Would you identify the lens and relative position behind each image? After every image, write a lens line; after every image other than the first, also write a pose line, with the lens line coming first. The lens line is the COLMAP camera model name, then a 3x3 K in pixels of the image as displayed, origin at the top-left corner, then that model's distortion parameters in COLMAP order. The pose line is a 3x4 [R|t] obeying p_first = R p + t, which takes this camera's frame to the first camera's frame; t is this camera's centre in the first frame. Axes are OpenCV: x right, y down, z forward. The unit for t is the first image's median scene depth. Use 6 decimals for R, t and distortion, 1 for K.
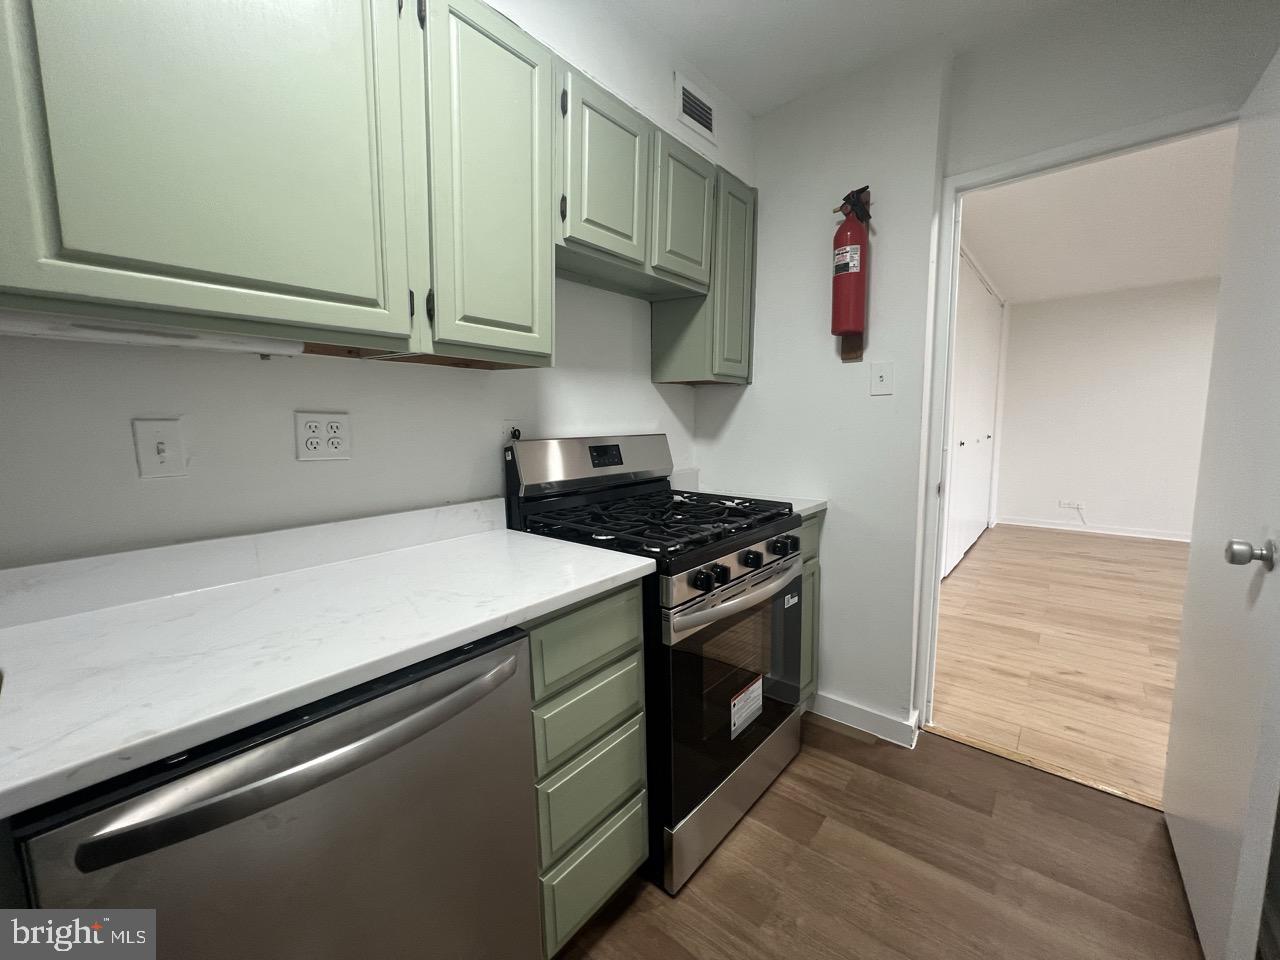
lens RADIAL K [[521.7, 0, 643.9], [0, 521.7, 475.8], [0, 0, 1]] dist [-0.001159, -0.000123]
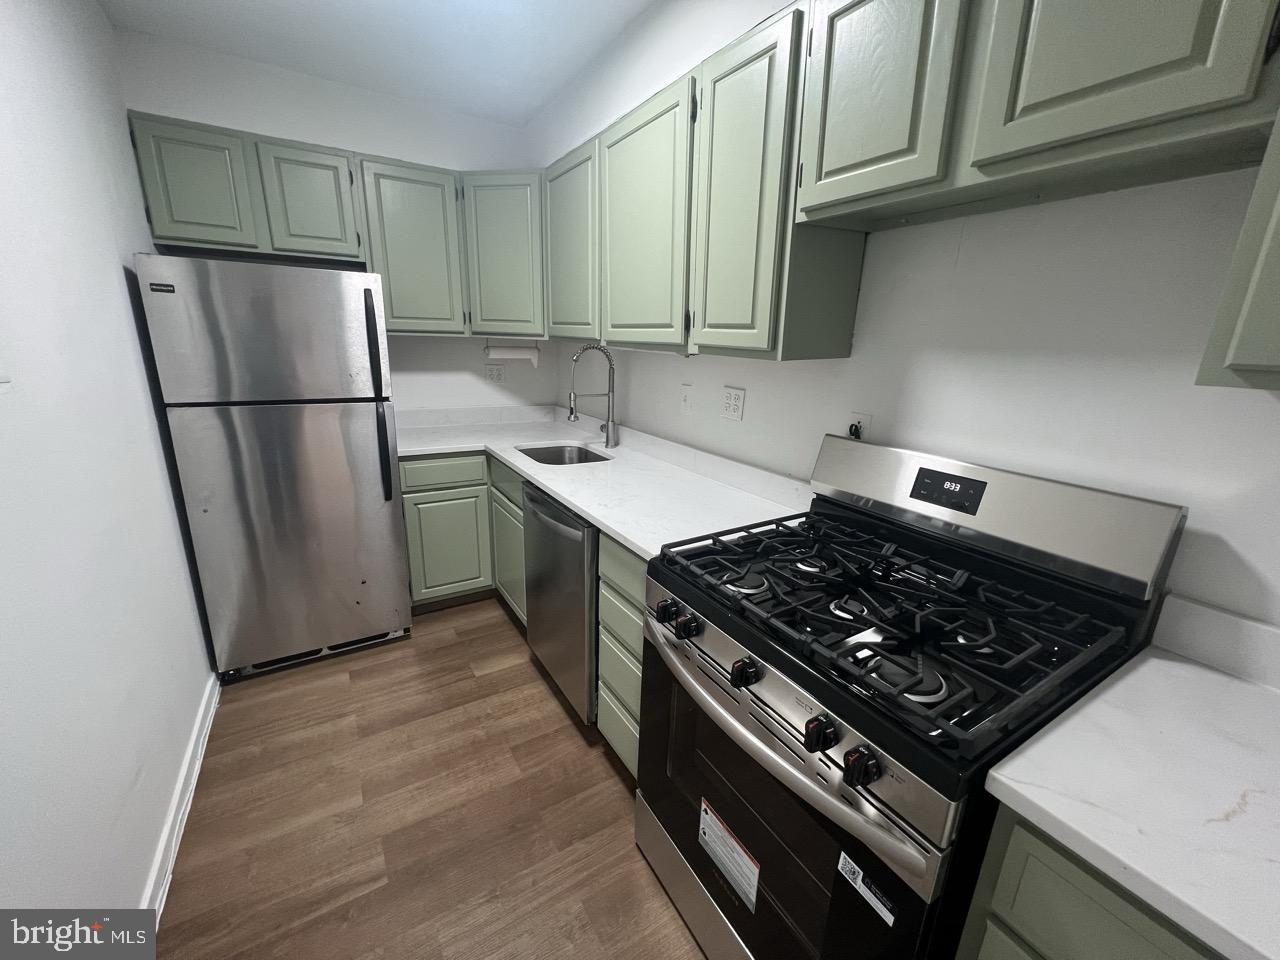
lens RADIAL K [[521.7, 0, 644.8], [0, 521.7, 478.8], [0, 0, 1]] dist [-0.001159, -0.000123]
pose [[-0.324272, 0.244925, -0.913707, 0.867649], [-0.128819, 0.945469, 0.299157, -0.269855], [0.937152, 0.214711, -0.275038, 1.126484]]
